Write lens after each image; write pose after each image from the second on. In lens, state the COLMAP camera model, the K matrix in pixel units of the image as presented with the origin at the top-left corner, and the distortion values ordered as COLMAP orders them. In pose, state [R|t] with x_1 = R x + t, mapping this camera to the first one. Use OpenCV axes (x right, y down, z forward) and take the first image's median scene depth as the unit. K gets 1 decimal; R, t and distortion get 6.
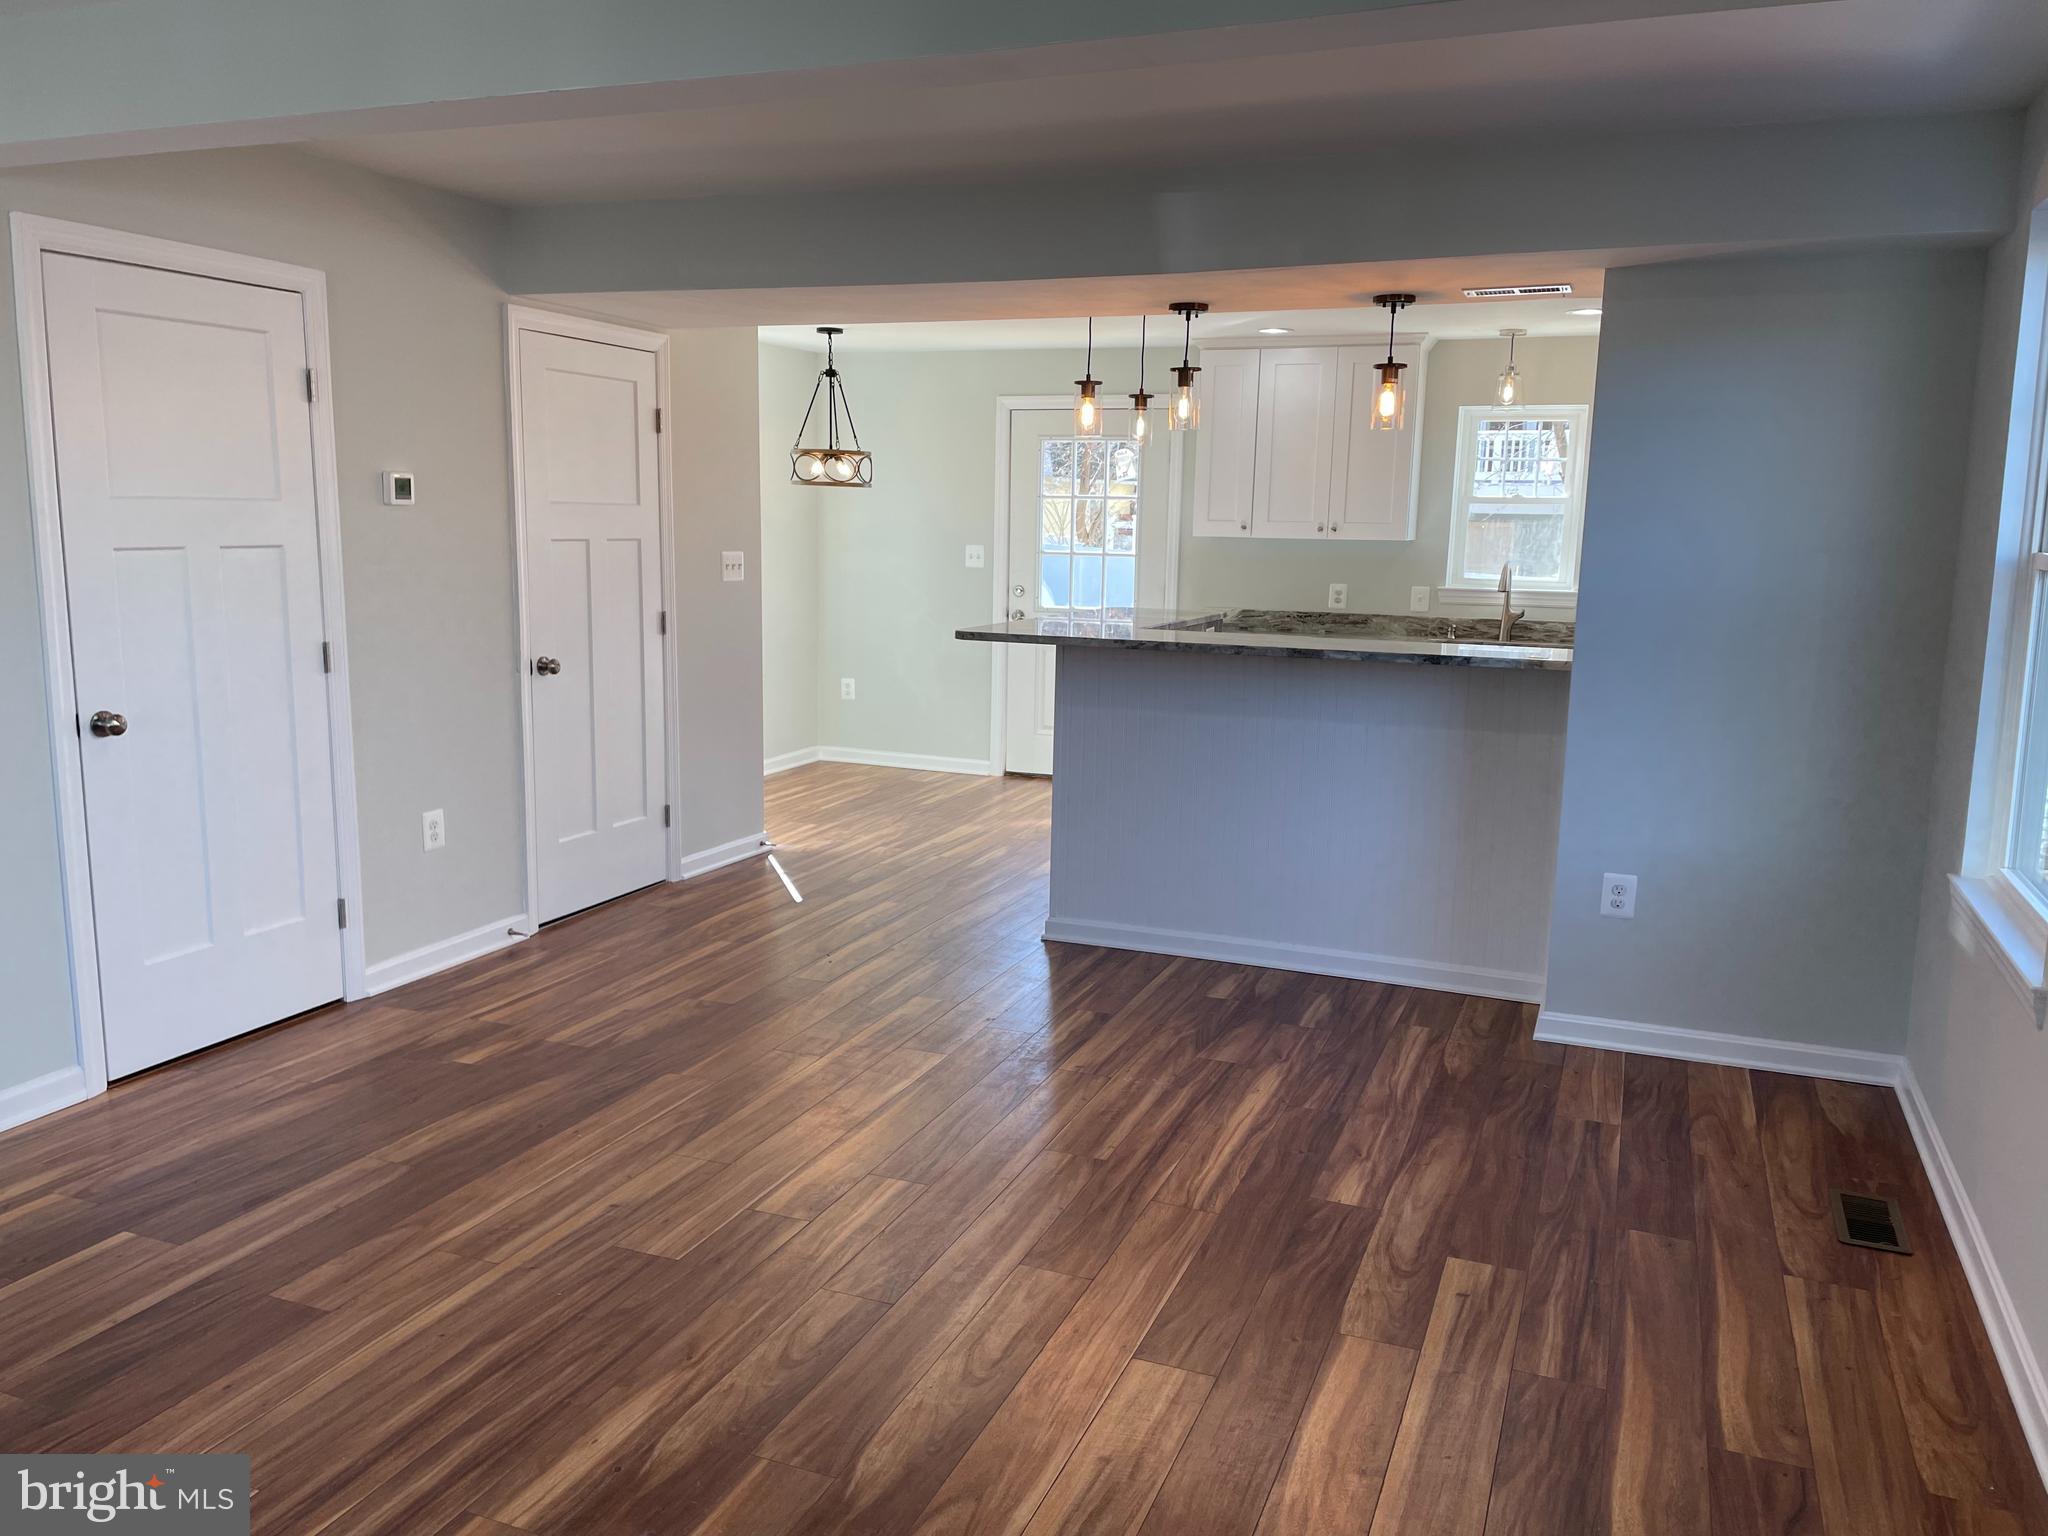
lens RADIAL K [[1561.5, 0, 1024.0], [0, 1561.5, 768.0], [0, 0, 1]] dist [0.102593, -0.155697]
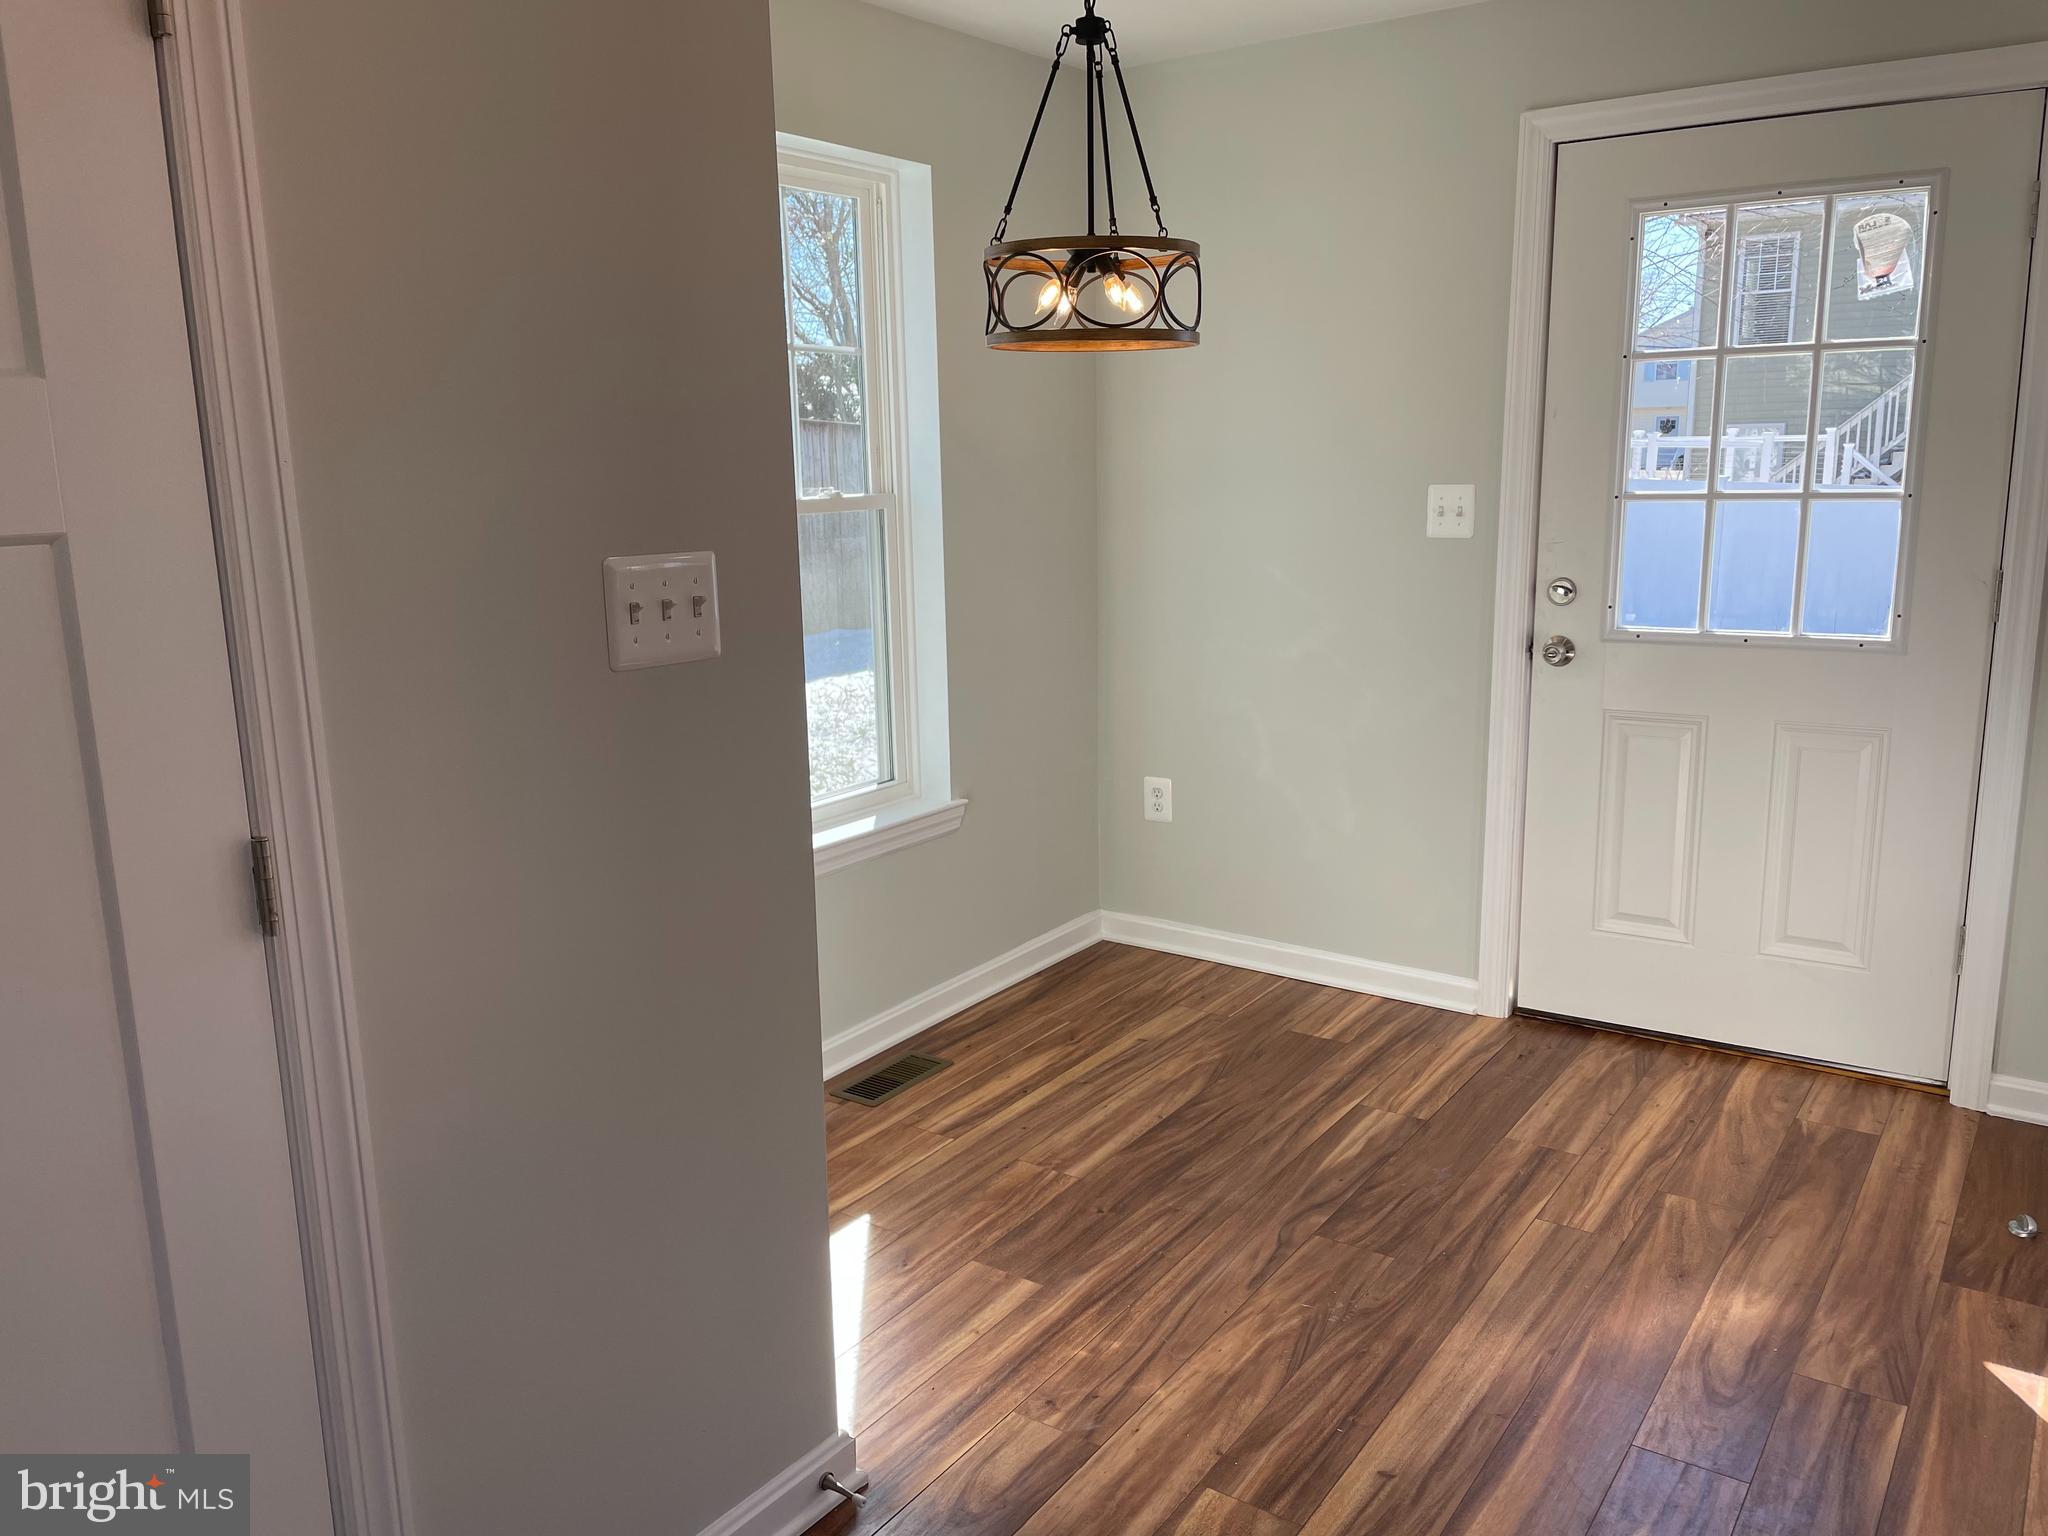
lens RADIAL K [[1561.5, 0, 1024.0], [0, 1561.5, 768.0], [0, 0, 1]] dist [0.102593, -0.155697]
pose [[0.977288, 0.006813, -0.211806, -0.089828], [0.001168, 0.999295, 0.037535, -0.142611], [0.211912, -0.036930, 0.976591, 0.968498]]
